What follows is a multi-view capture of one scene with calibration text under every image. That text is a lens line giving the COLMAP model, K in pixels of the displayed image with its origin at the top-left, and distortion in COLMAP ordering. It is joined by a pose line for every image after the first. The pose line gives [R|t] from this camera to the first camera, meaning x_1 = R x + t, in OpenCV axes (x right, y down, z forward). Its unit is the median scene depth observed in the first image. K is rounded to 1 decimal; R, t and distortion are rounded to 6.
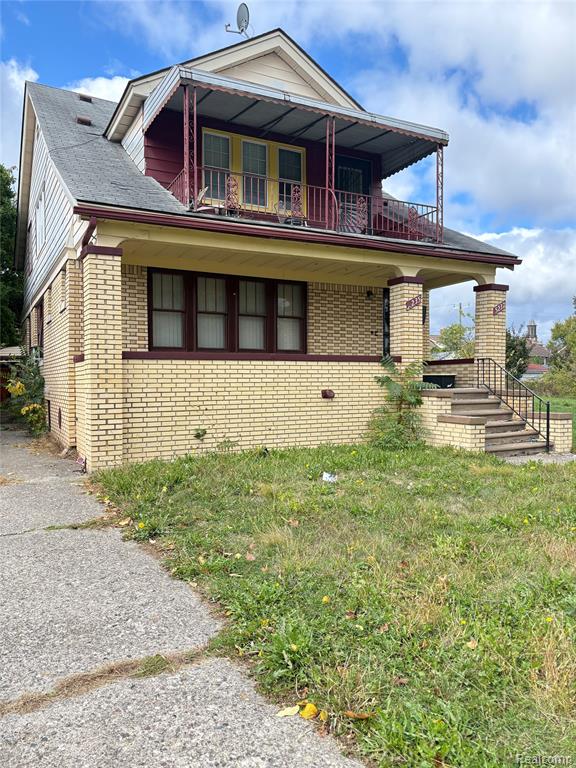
lens RADIAL K [[586.5, 0, 288.0], [0, 586.5, 384.0], [0, 0, 1]] dist [0.073909, -0.050467]
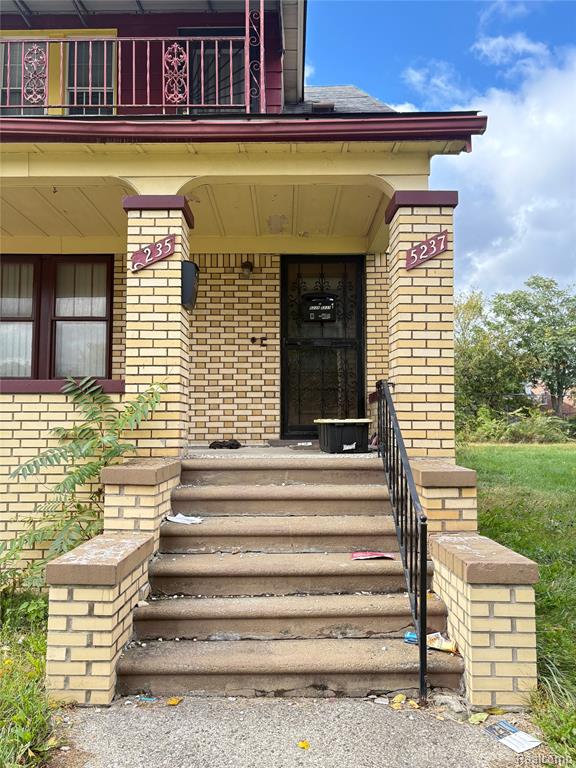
lens RADIAL K [[579.6, 0, 290.6], [0, 579.6, 385.3], [0, 0, 1]] dist [0.079779, -0.068664]
pose [[0.884939, -0.029447, -0.464775, 0.452339], [-0.002436, 0.997693, -0.067848, -0.013345], [0.465701, 0.061174, 0.882825, 0.621854]]
